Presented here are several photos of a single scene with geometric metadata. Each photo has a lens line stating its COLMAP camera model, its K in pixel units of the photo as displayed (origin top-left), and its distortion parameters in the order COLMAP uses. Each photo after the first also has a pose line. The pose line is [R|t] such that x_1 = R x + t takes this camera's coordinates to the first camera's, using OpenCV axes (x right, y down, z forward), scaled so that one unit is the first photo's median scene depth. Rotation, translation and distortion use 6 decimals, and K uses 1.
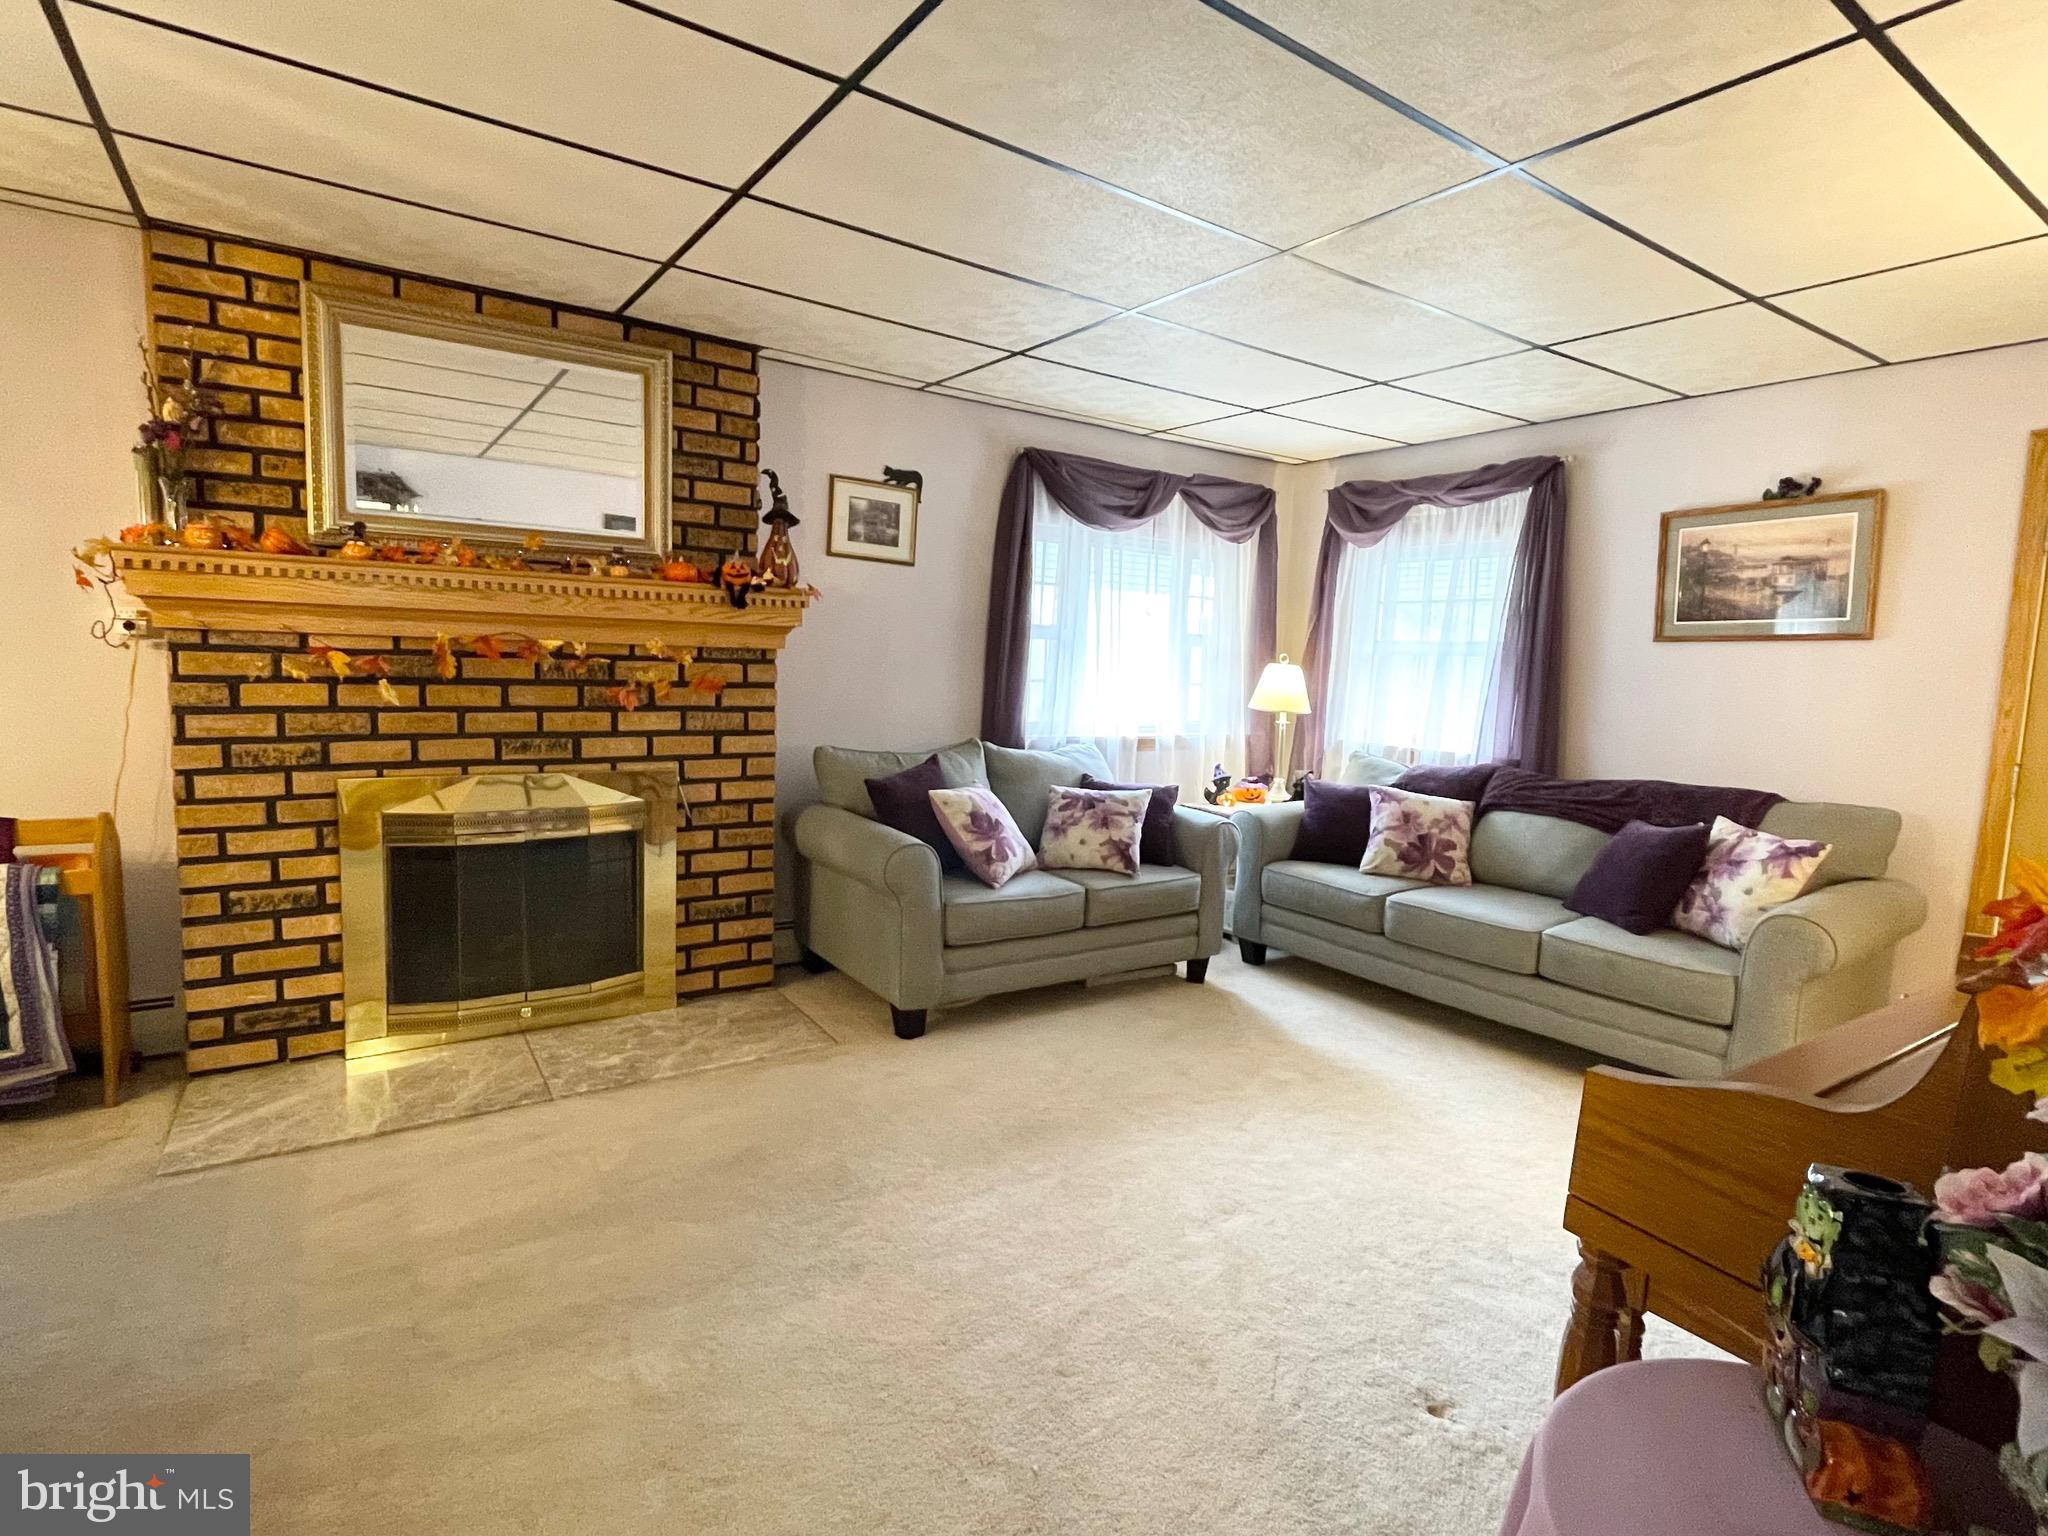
lens RADIAL K [[1029.6, 0, 1017.9], [0, 1029.6, 770.8], [0, 0, 1]] dist [-0.001904, -0.001962]
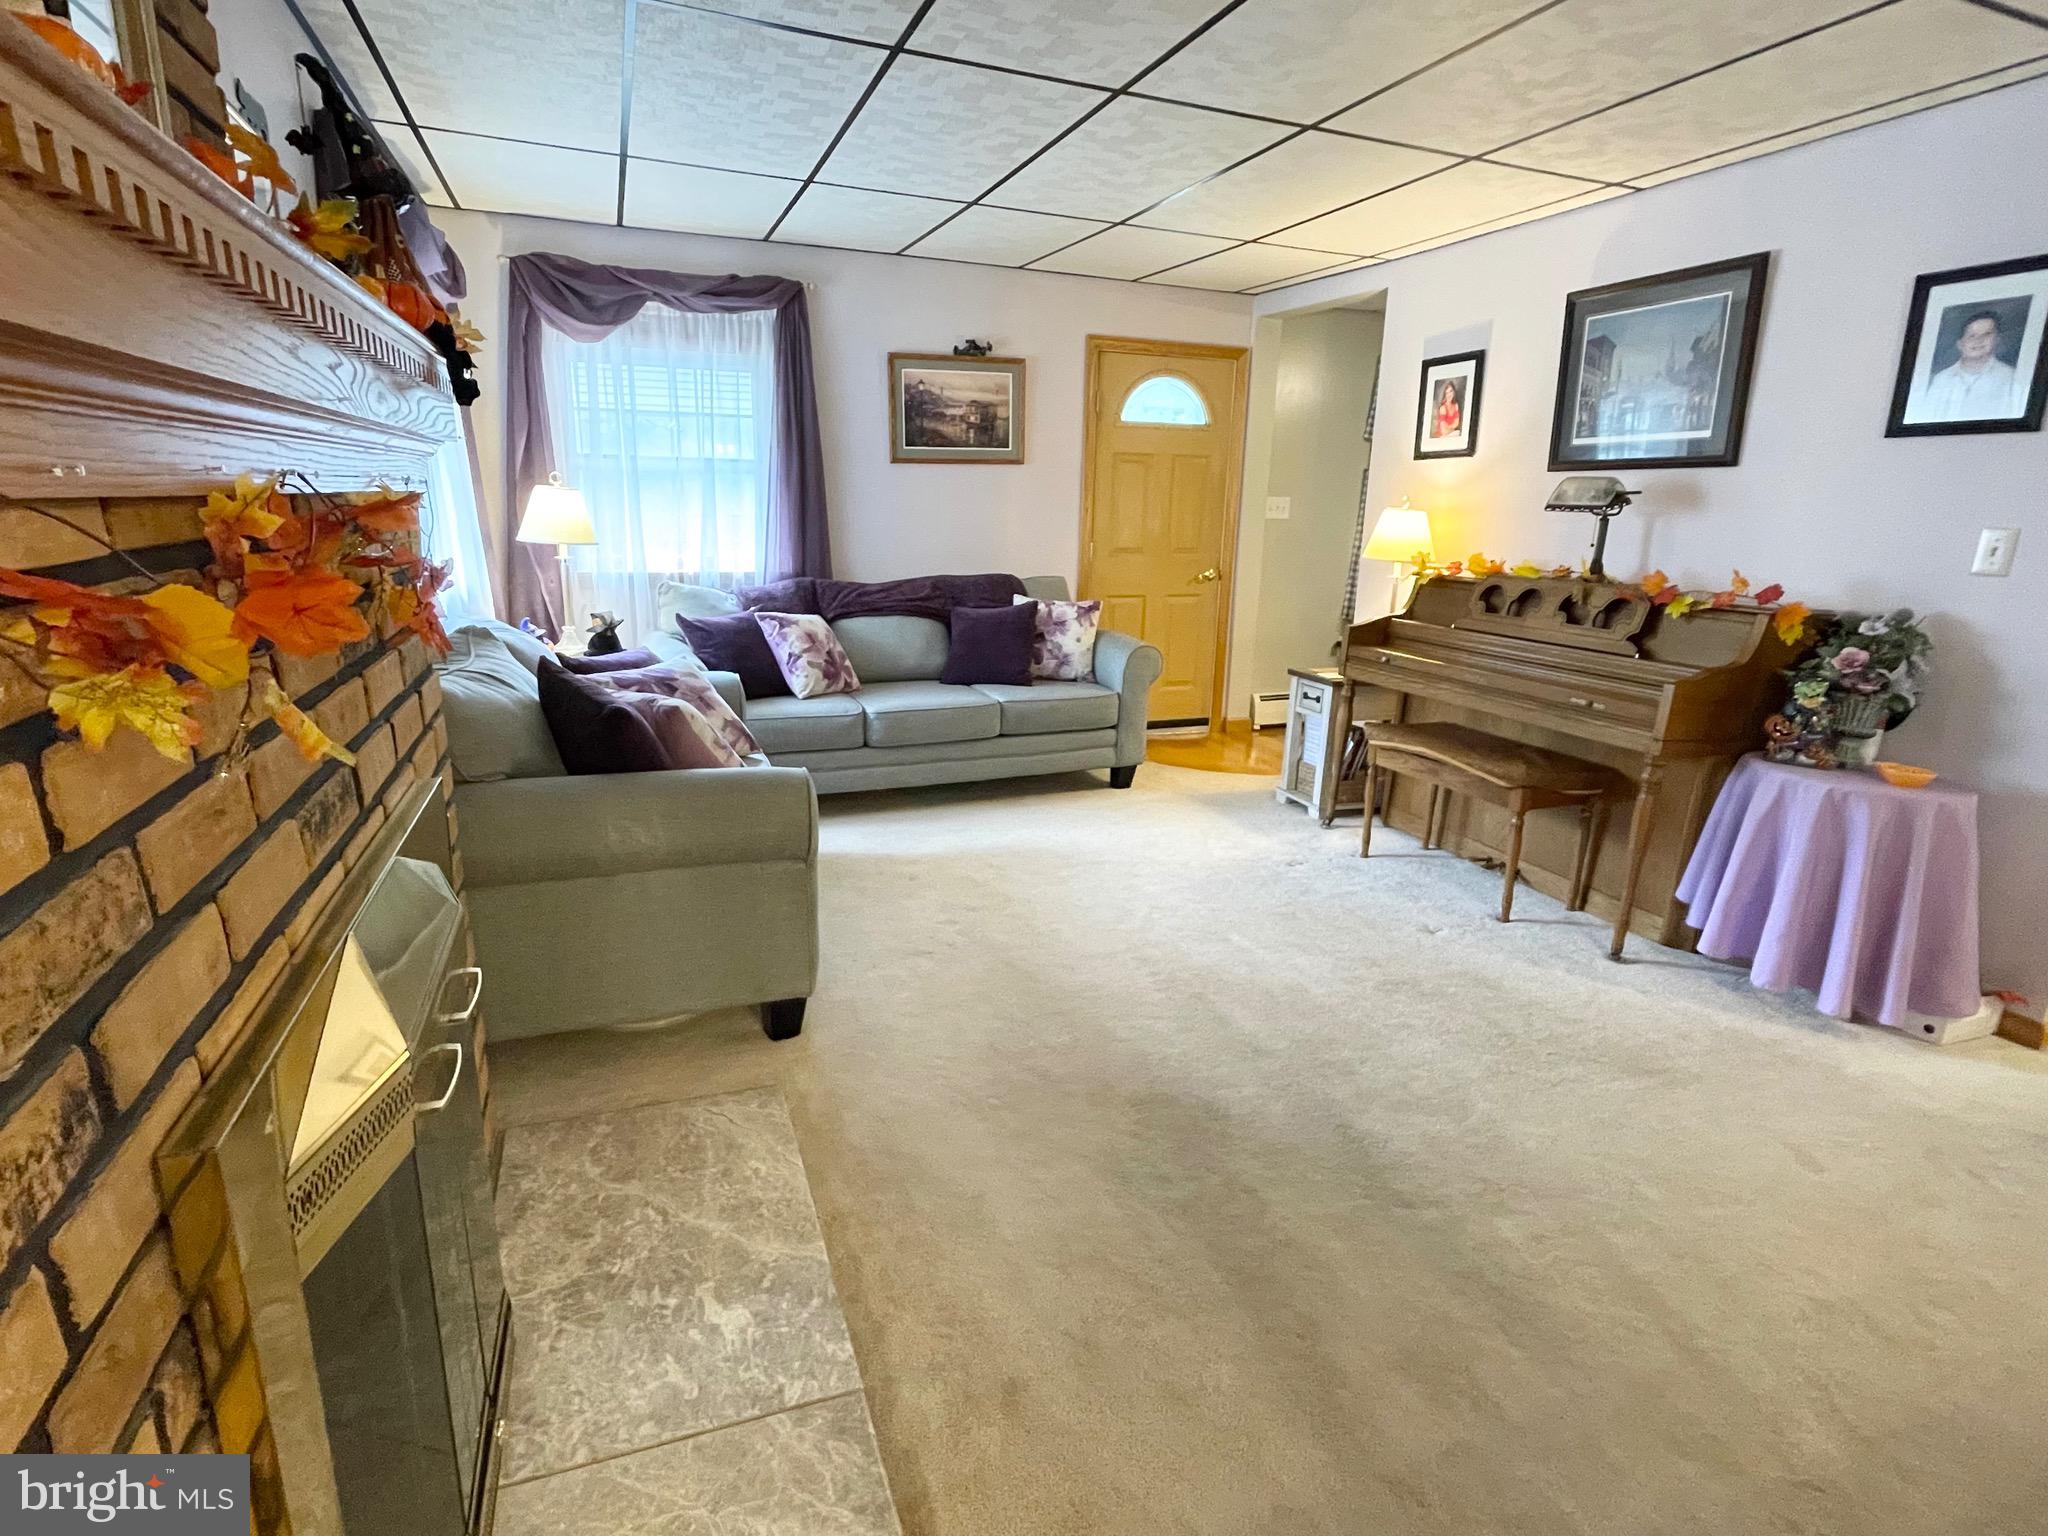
lens RADIAL K [[1029.6, 0, 1017.9], [0, 1029.6, 770.8], [0, 0, 1]] dist [-0.001904, -0.001962]
pose [[0.220641, -0.282215, 0.933634, -0.697208], [0.094731, 0.958900, 0.267465, -0.100138], [-0.970744, 0.029430, 0.238307, 0.656742]]
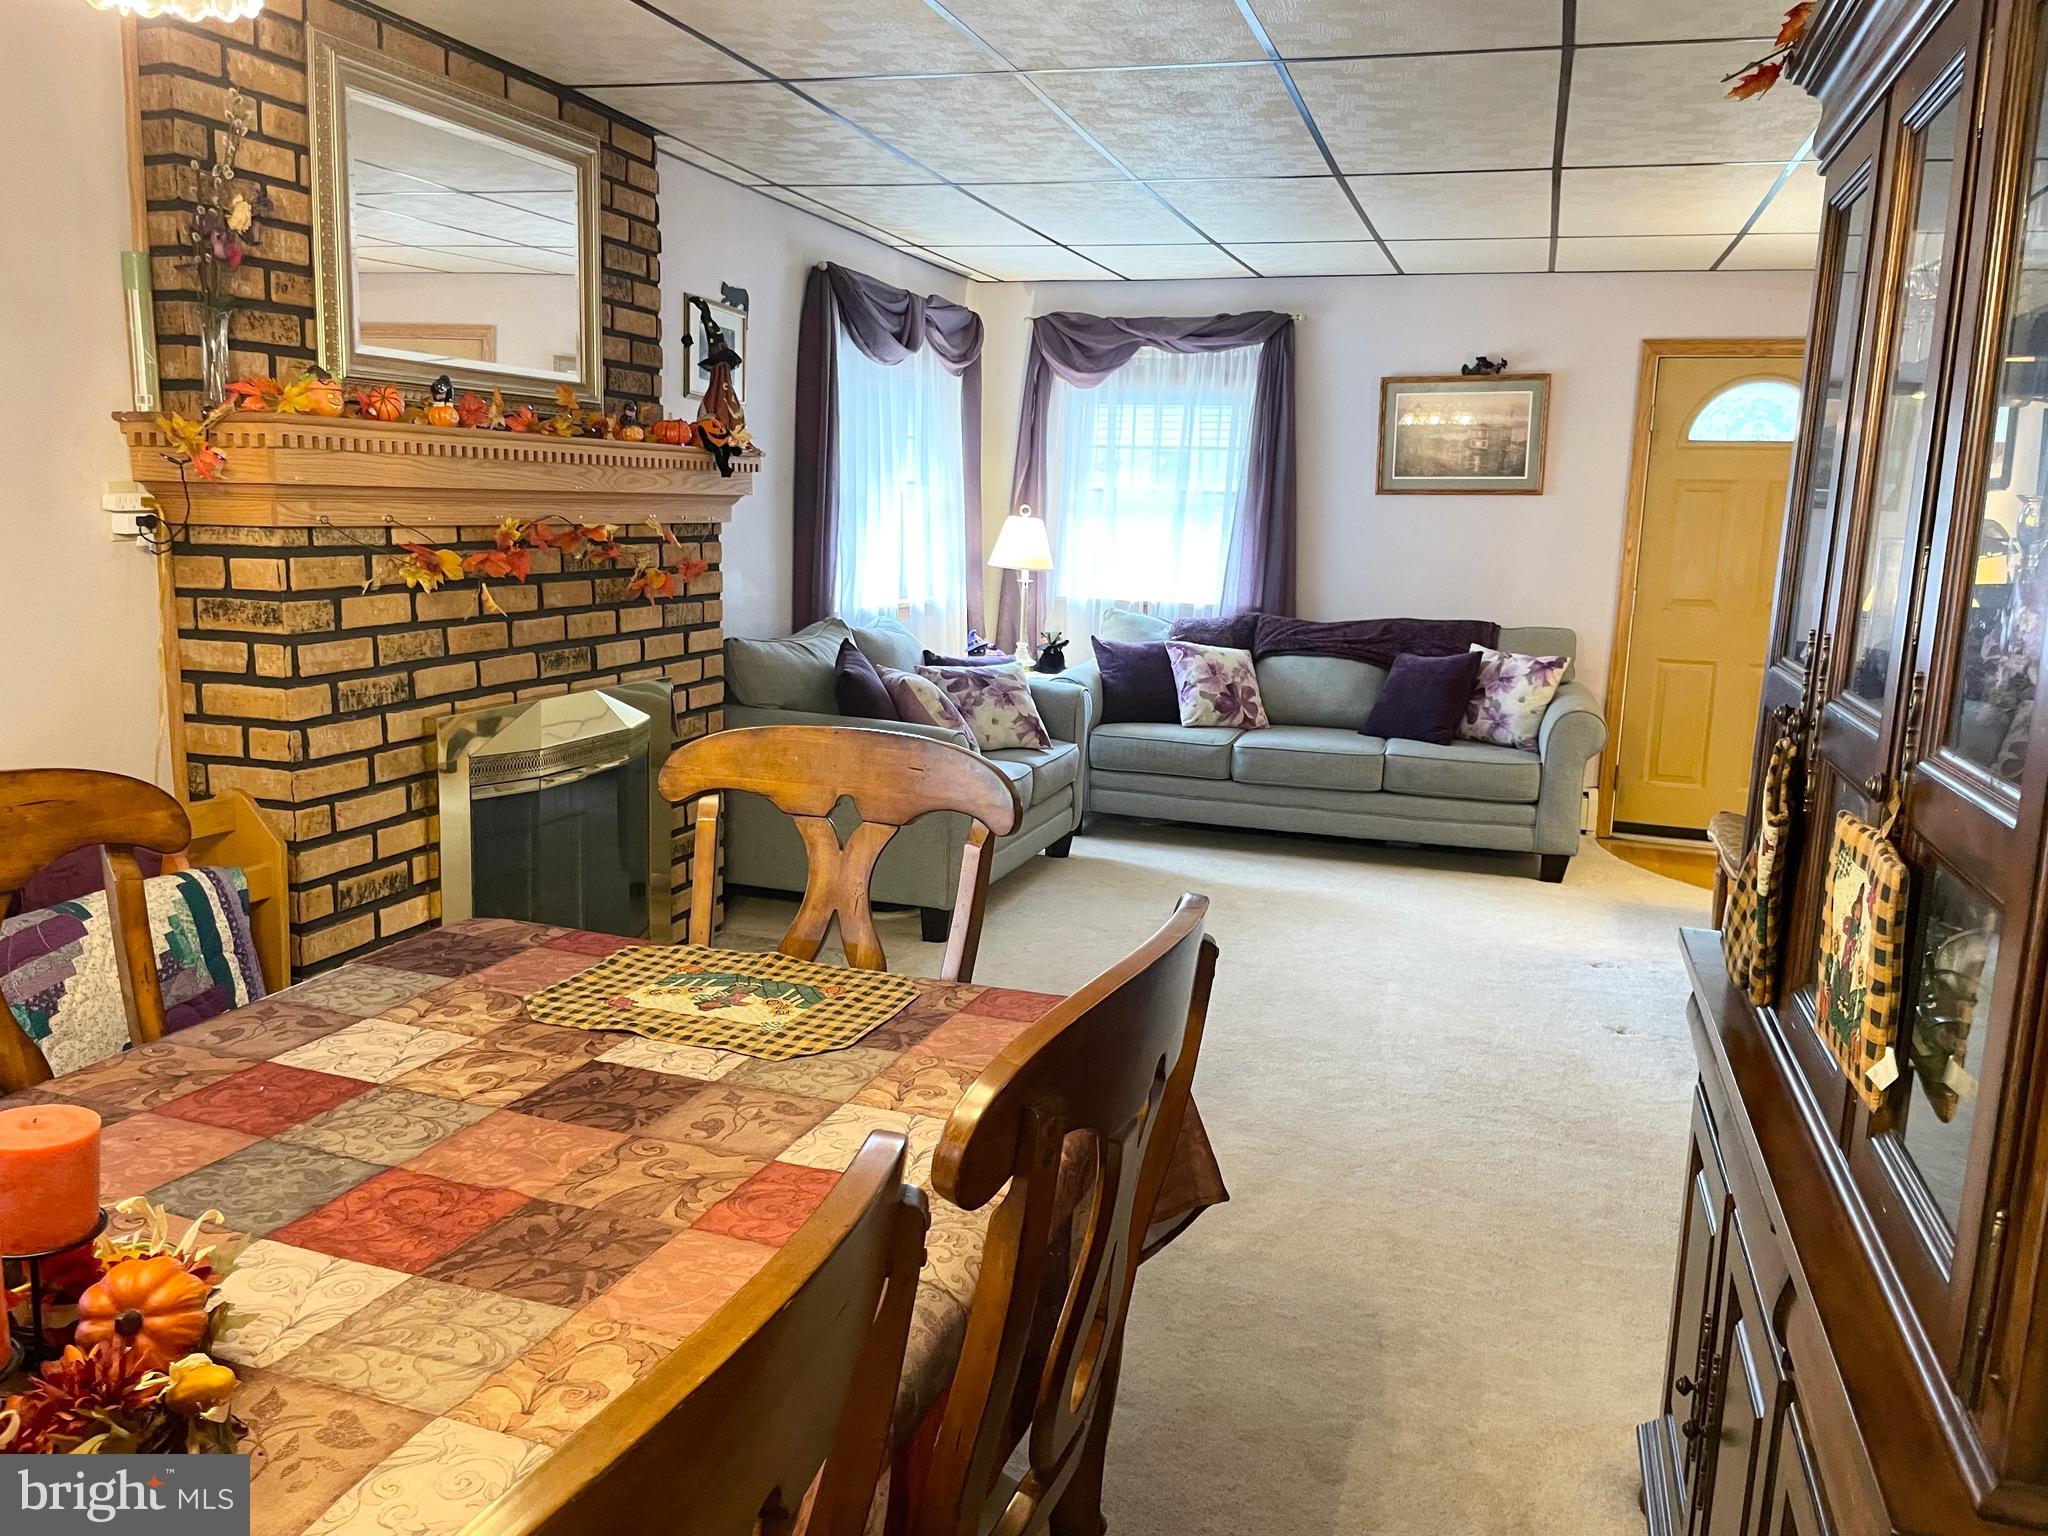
lens RADIAL K [[1586.5, 0, 1020.2], [0, 1586.5, 764.9], [0, 0, 1]] dist [0.131640, -0.170897]
pose [[0.788914, -0.115137, 0.603620, -0.896378], [0.064997, 0.992415, 0.104349, -0.045918], [-0.611056, -0.043089, 0.790414, -0.180764]]
